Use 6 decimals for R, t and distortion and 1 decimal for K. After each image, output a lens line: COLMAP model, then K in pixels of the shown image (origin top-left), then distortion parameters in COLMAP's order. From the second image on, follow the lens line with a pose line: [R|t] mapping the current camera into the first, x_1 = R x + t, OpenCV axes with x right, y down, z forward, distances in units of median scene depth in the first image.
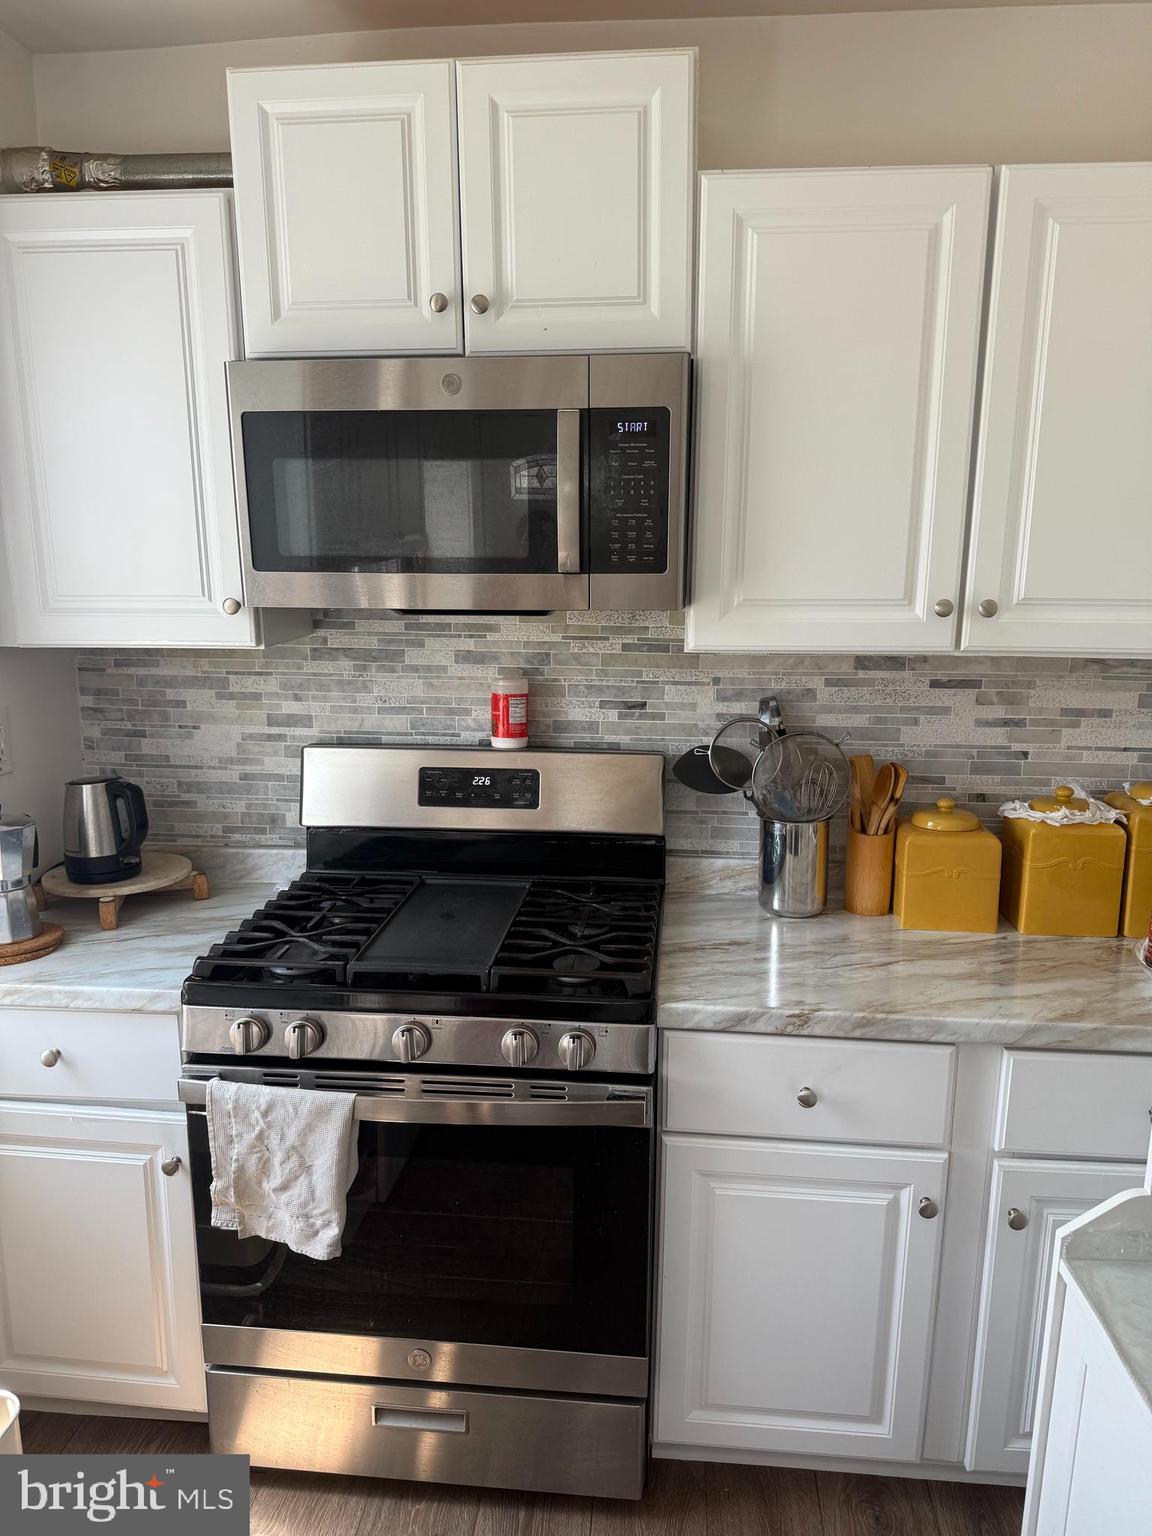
lens RADIAL K [[1083.6, 0, 576.0], [0, 1083.6, 768.0], [0, 0, 1]] dist [0.099848, -0.152575]
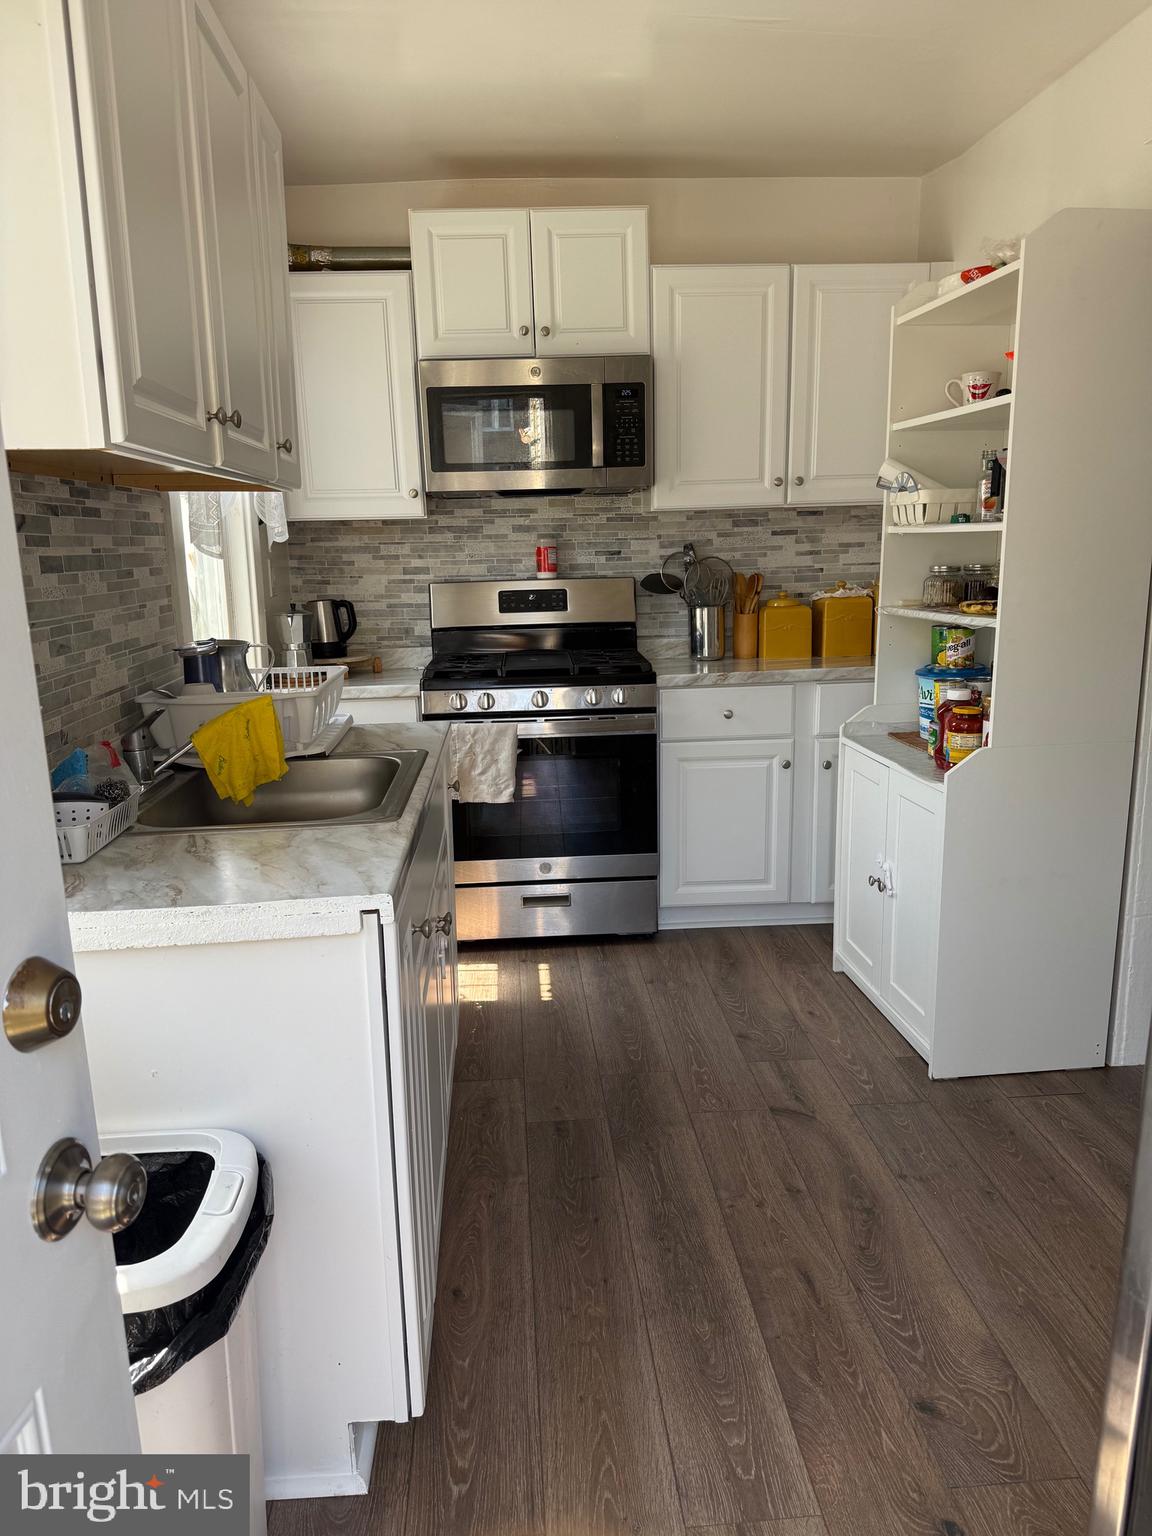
lens RADIAL K [[1073.1, 0, 576.6], [0, 1073.1, 775.0], [0, 0, 1]] dist [0.149281, -0.325479]
pose [[0.987047, -0.063062, 0.147520, -0.305272], [0.060730, 0.997948, 0.020266, 0.278787], [-0.148495, -0.011044, 0.988851, -0.788082]]
